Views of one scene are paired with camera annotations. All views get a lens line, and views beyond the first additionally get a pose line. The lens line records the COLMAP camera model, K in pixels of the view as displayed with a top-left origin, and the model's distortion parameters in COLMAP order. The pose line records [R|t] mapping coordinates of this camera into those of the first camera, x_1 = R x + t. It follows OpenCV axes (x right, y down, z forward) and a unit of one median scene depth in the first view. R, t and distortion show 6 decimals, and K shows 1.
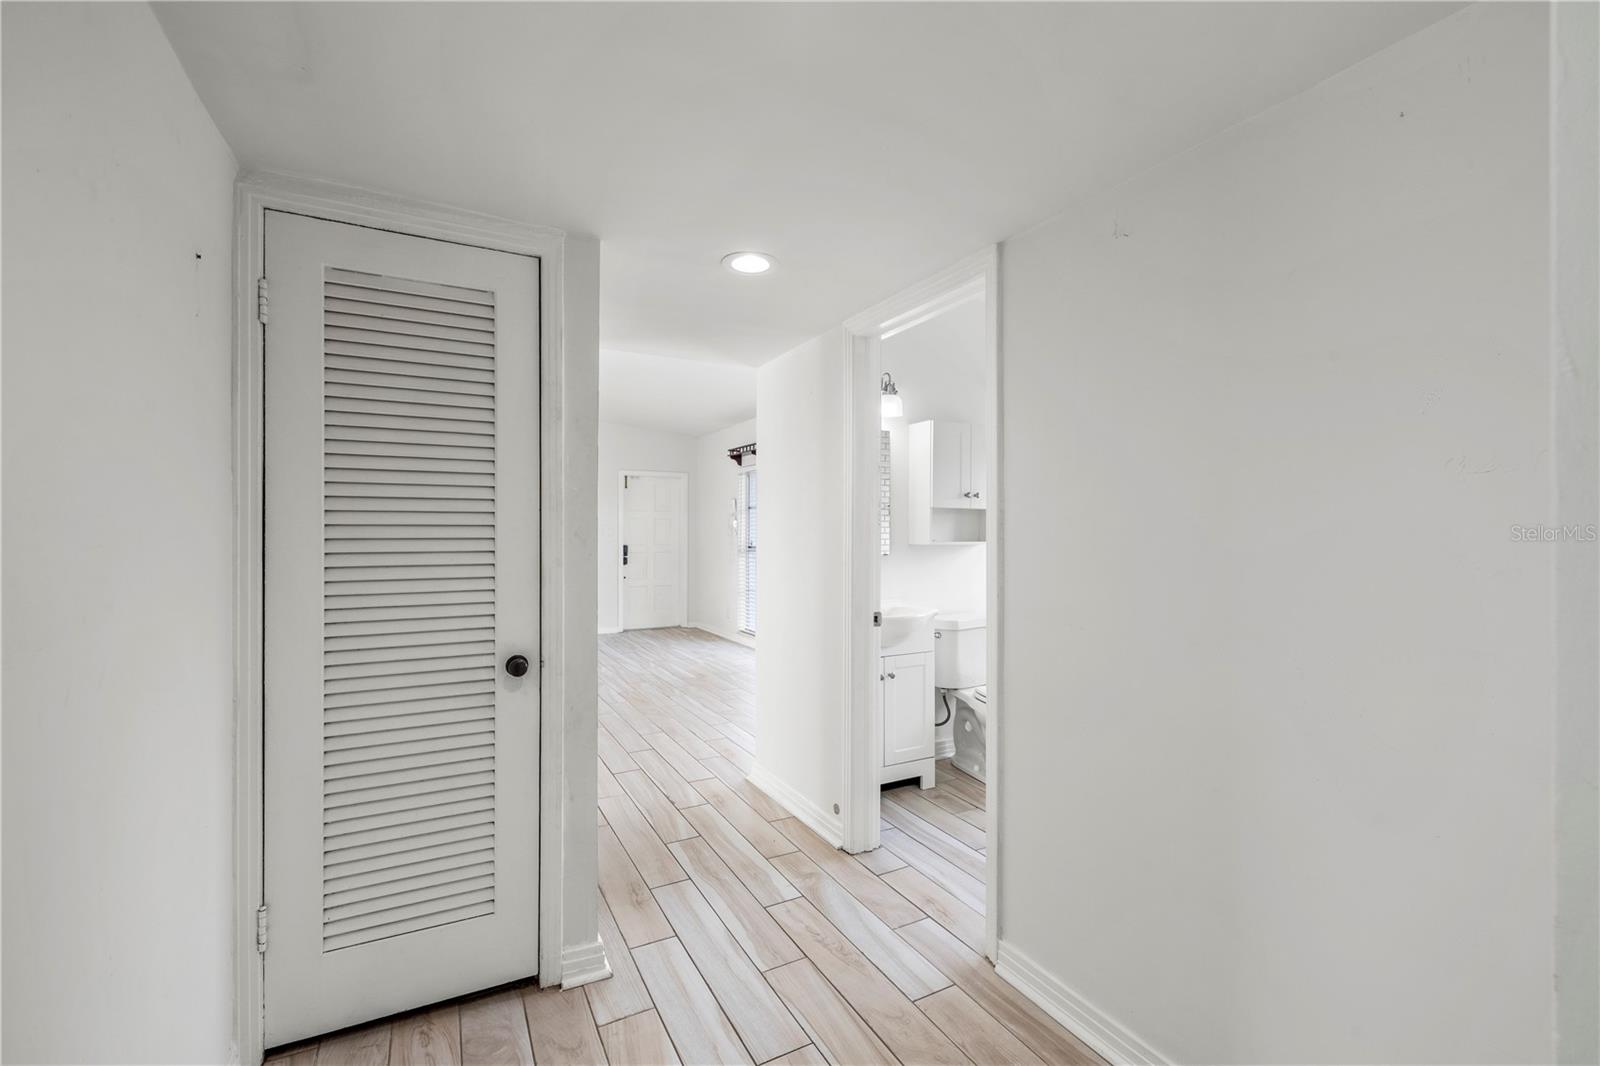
lens RADIAL K [[672.2, 0, 796.1], [0, 672.2, 532.3], [0, 0, 1]] dist [-0.000909, 0.000340]
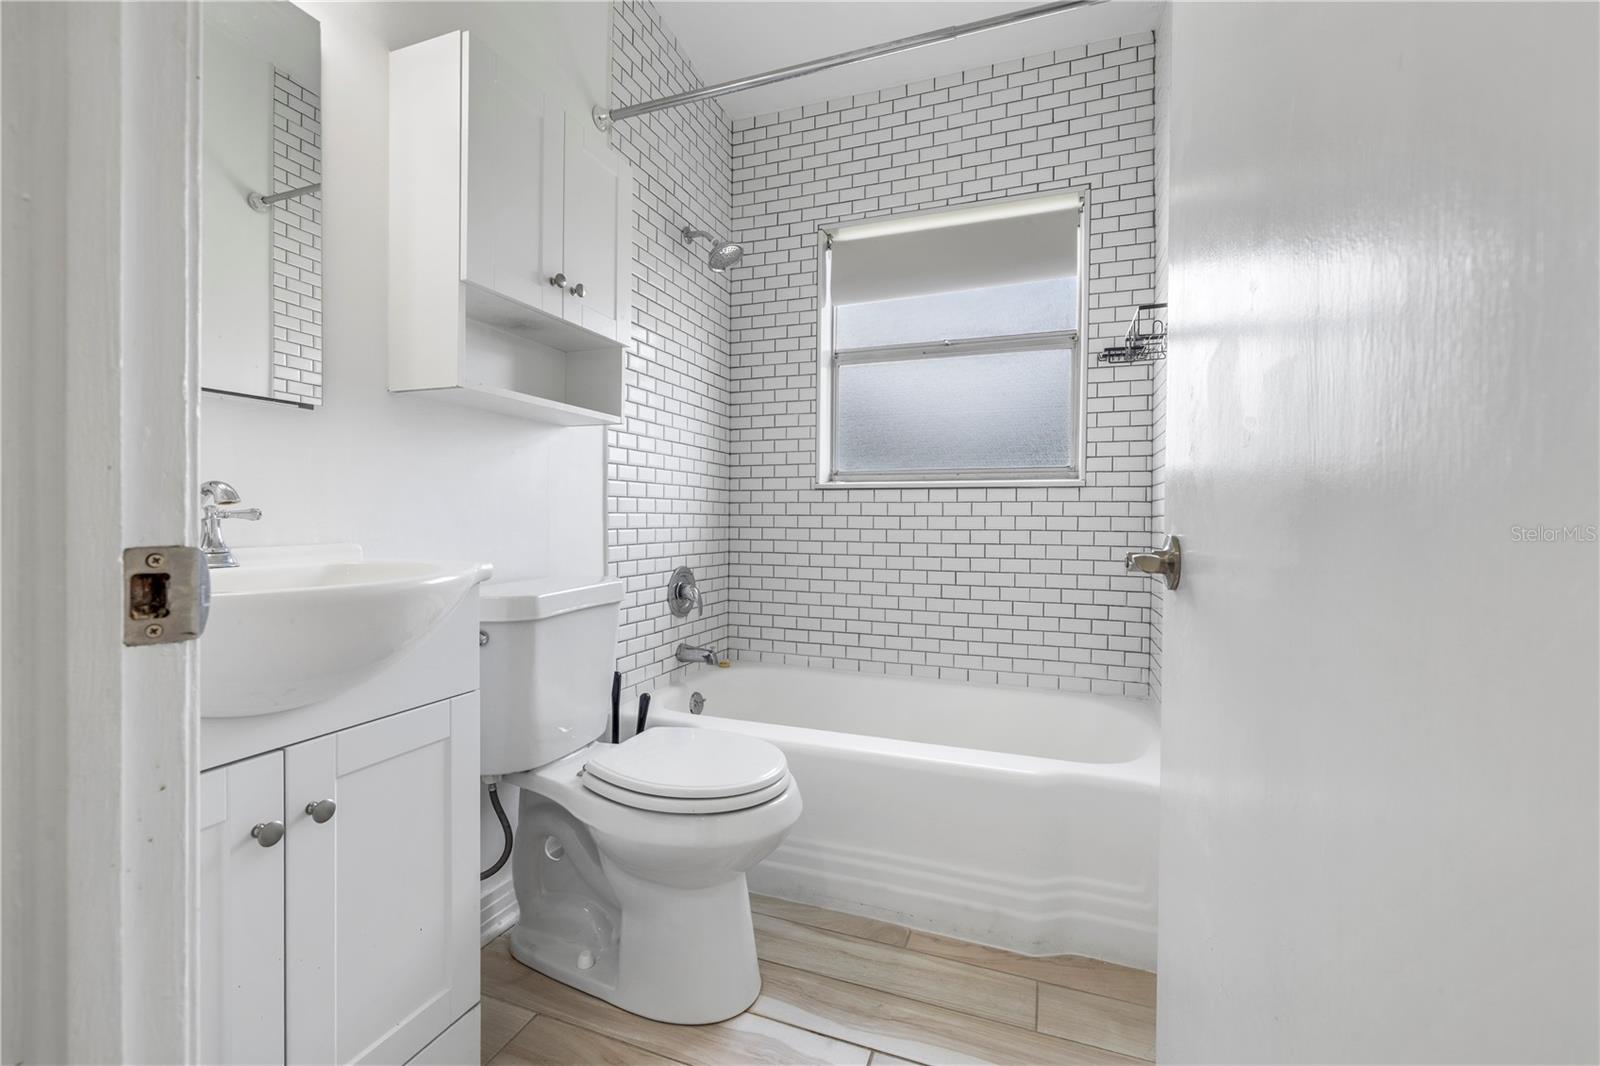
lens RADIAL K [[679.1, 0, 797.5], [0, 679.1, 529.7], [0, 0, 1]] dist [0.001242, 0.000432]
pose [[0.753942, -0.005421, 0.656918, 0.097131], [-0.008893, 0.999790, 0.018457, 0.084578], [-0.656881, -0.019758, 0.753736, 0.603059]]
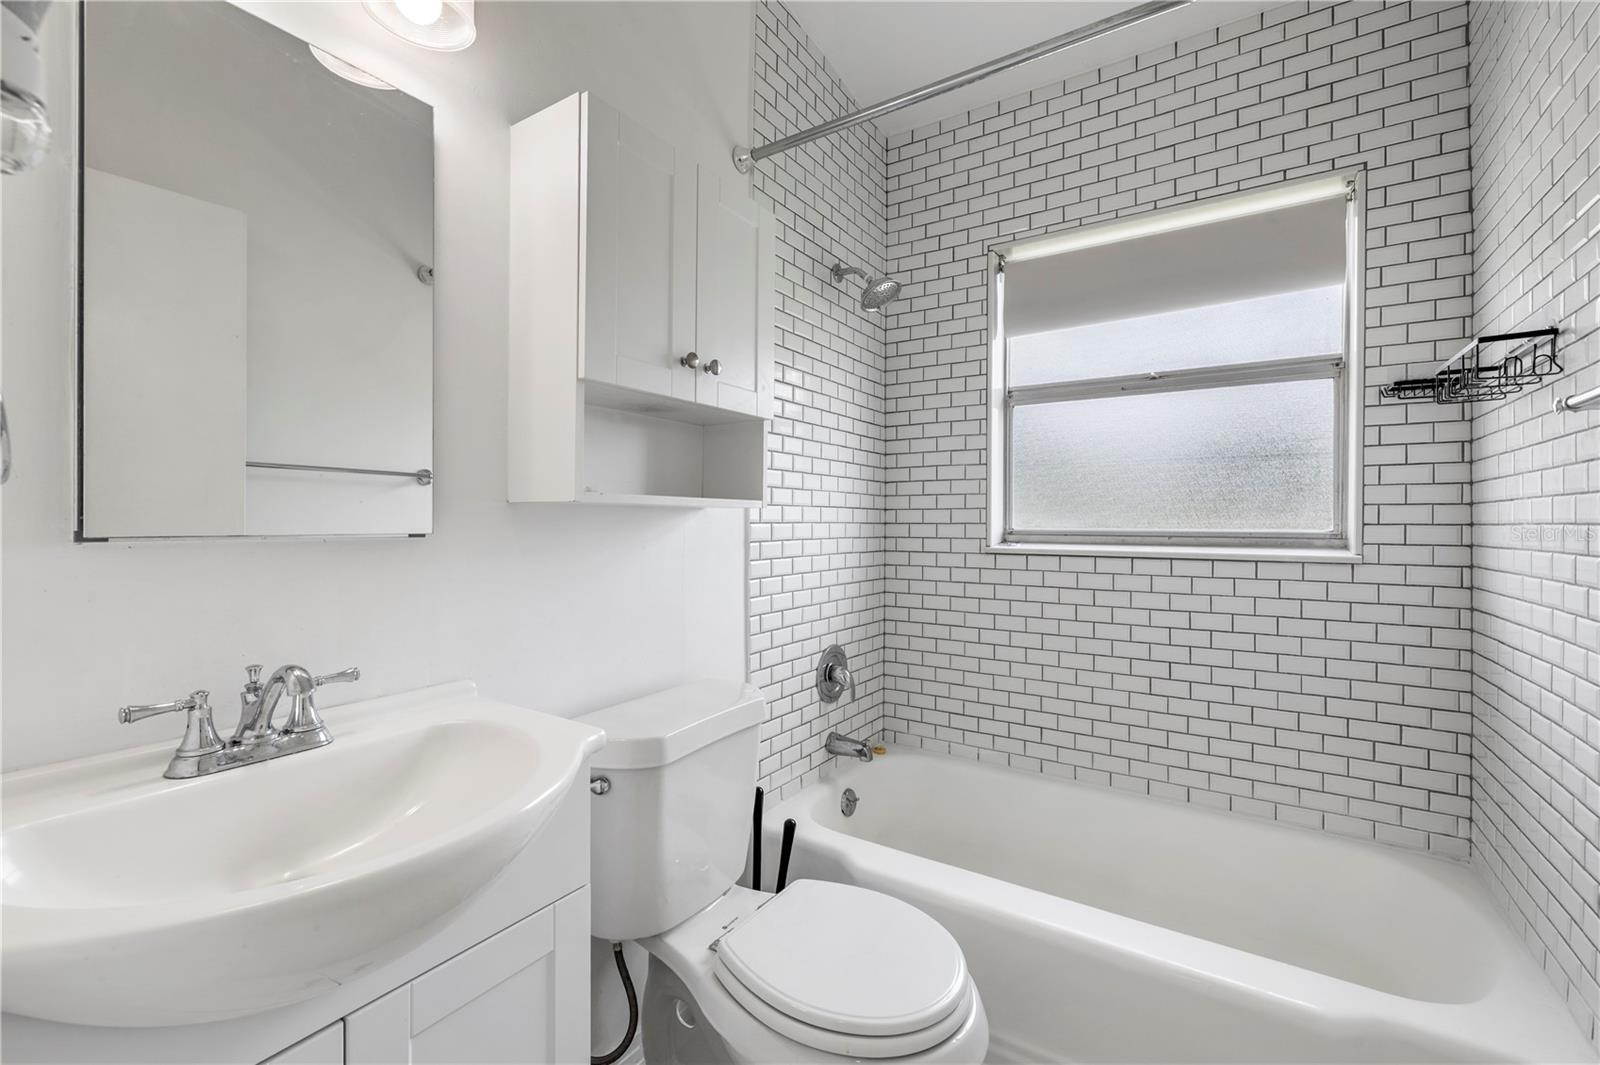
lens RADIAL K [[679.5, 0, 796.0], [0, 679.5, 520.9], [0, 0, 1]] dist [0.001504, 0.000231]
pose [[0.879952, 0.000541, 0.475062, 0.138980], [-0.003785, 0.999976, 0.005873, 0.024610], [-0.475047, -0.006966, 0.879933, 0.671847]]
